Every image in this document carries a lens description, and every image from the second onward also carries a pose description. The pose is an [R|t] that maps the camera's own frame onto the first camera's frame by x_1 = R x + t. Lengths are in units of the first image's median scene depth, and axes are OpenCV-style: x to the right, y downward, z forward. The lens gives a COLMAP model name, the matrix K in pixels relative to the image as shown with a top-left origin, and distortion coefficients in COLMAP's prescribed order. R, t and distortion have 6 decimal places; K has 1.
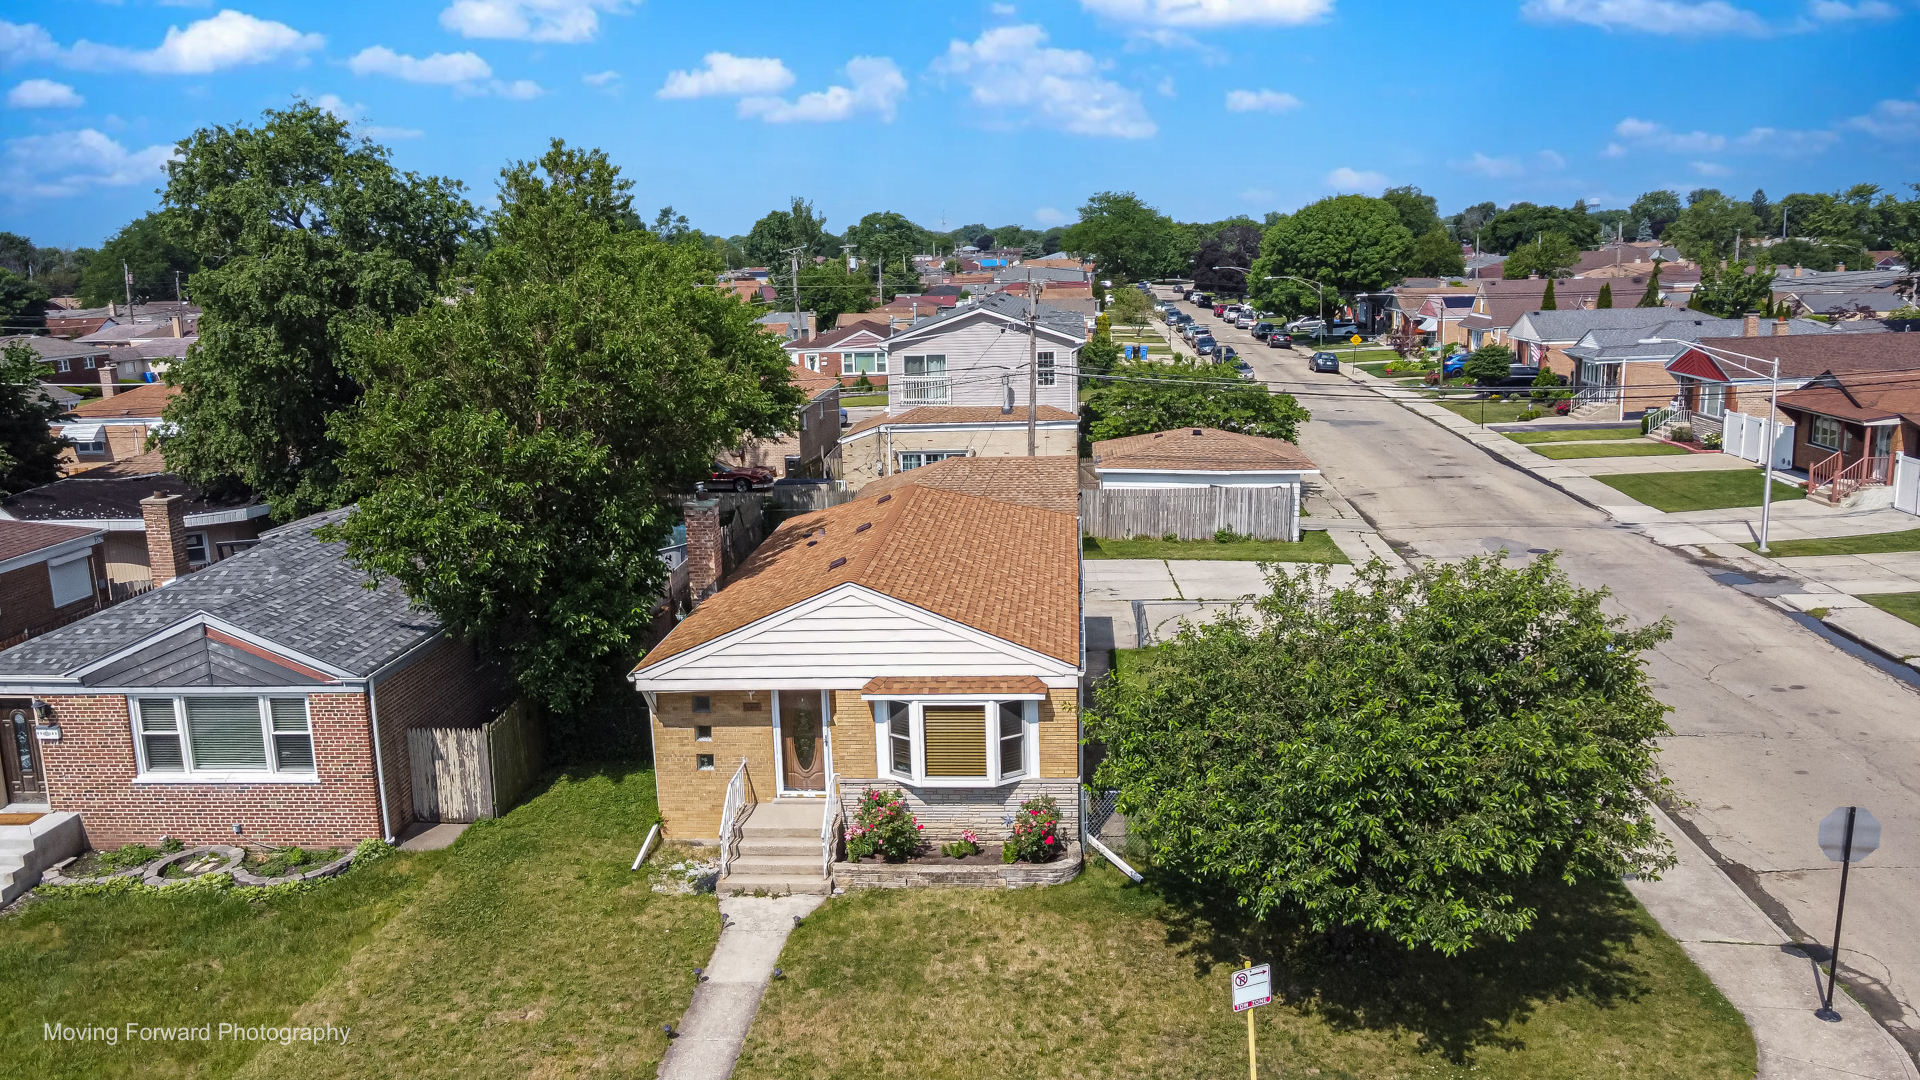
lens RADIAL K [[1462.4, 0, 960.0], [0, 1462.4, 540.0], [0, 0, 1]] dist [0.013203, 0.011100]
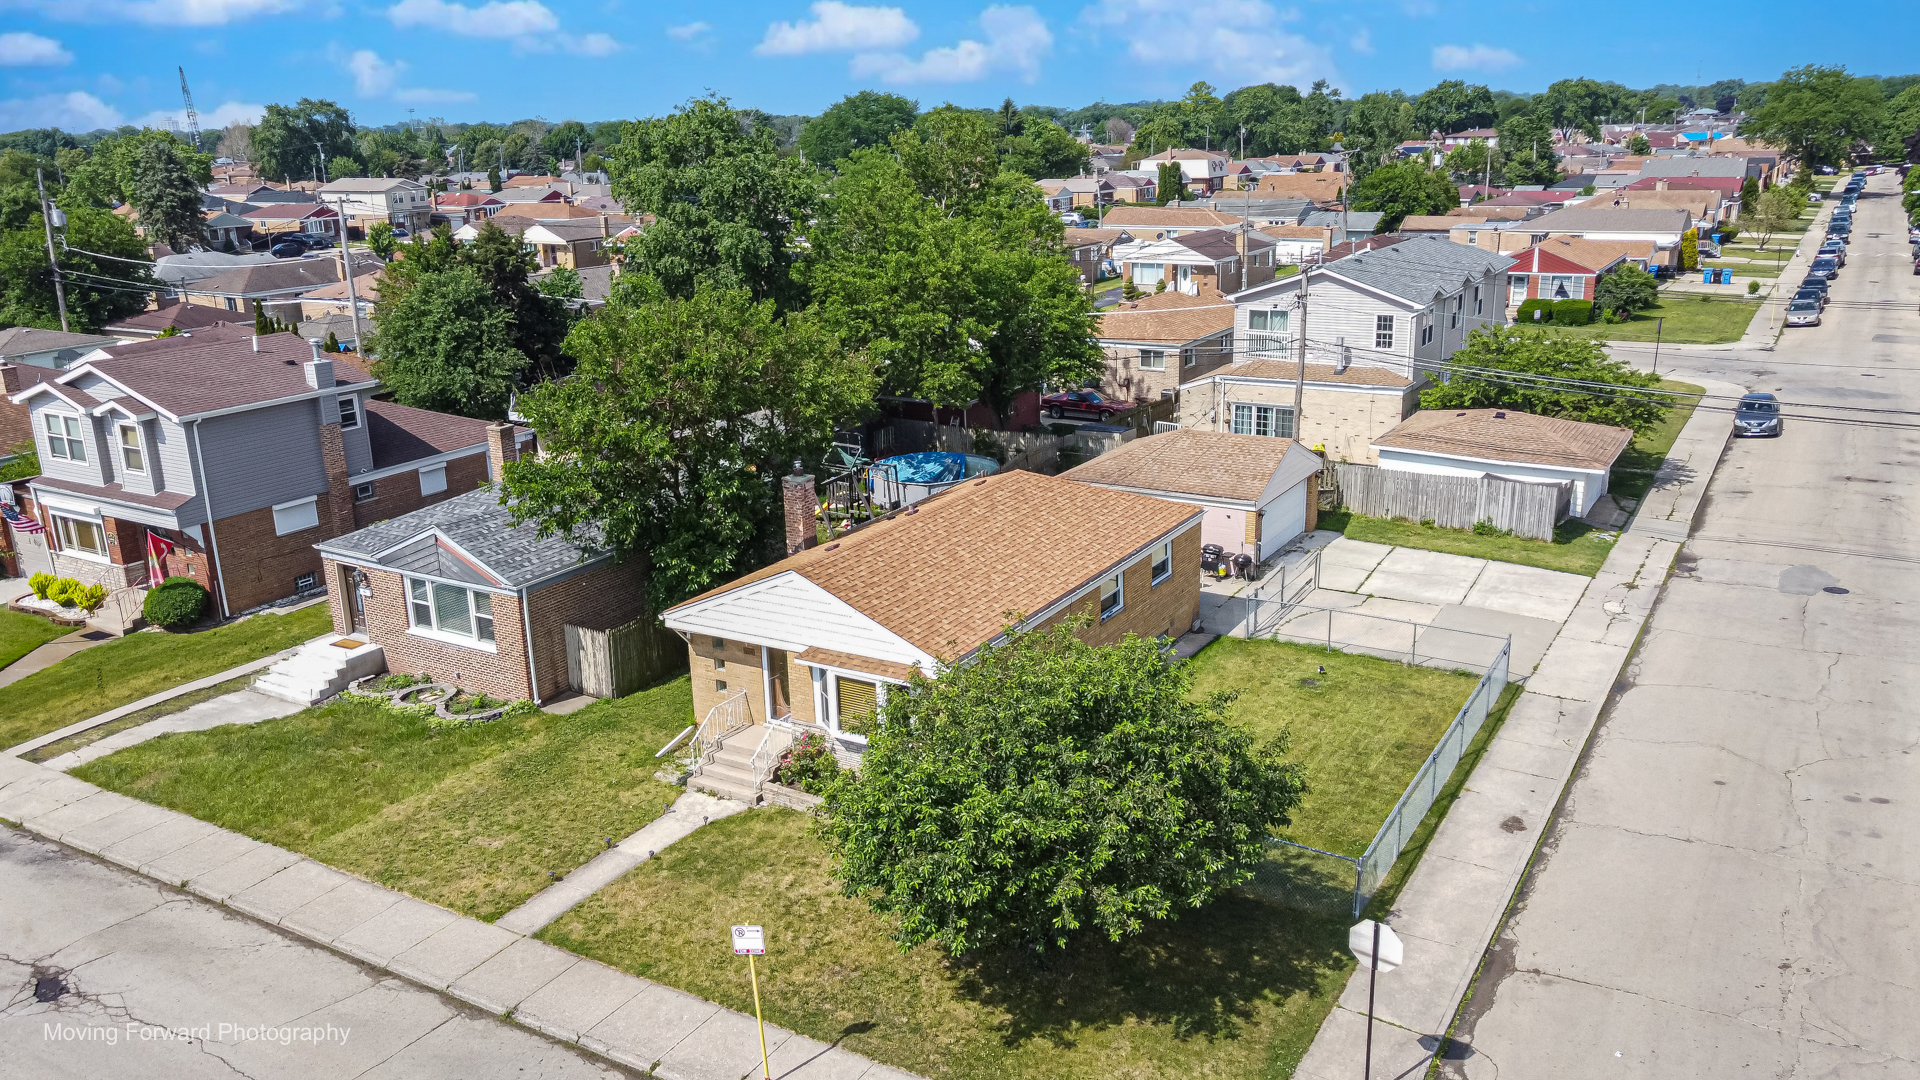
lens RADIAL K [[1462.4, 0, 960.0], [0, 1462.4, 540.0], [0, 0, 1]] dist [0.013203, 0.011100]
pose [[0.893863, 0.128836, -0.429430, 0.562713], [-0.088605, 0.989694, 0.112491, -0.144147], [0.439497, -0.062502, 0.896067, -0.068930]]
